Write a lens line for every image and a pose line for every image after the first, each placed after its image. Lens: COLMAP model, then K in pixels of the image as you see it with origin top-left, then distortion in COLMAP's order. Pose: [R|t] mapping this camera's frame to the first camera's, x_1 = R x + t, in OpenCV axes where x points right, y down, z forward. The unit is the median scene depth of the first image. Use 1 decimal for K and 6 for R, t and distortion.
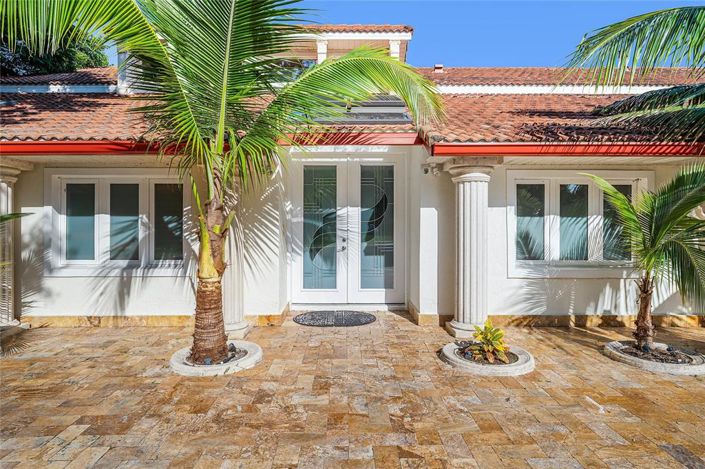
lens RADIAL K [[425.1, 0, 352.5], [0, 425.1, 234.8], [0, 0, 1]] dist [-0.001199, -0.000228]
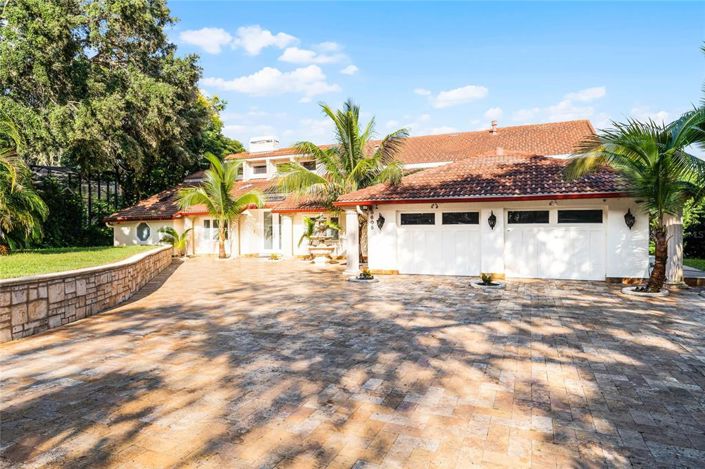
lens RADIAL K [[425.1, 0, 352.3], [0, 425.1, 234.6], [0, 0, 1]] dist [-0.001199, -0.000228]
pose [[0.932298, -0.005696, -0.361646, 2.015756], [0.003620, 0.999973, -0.006417, 0.045850], [0.361672, 0.004673, 0.932294, -2.154621]]
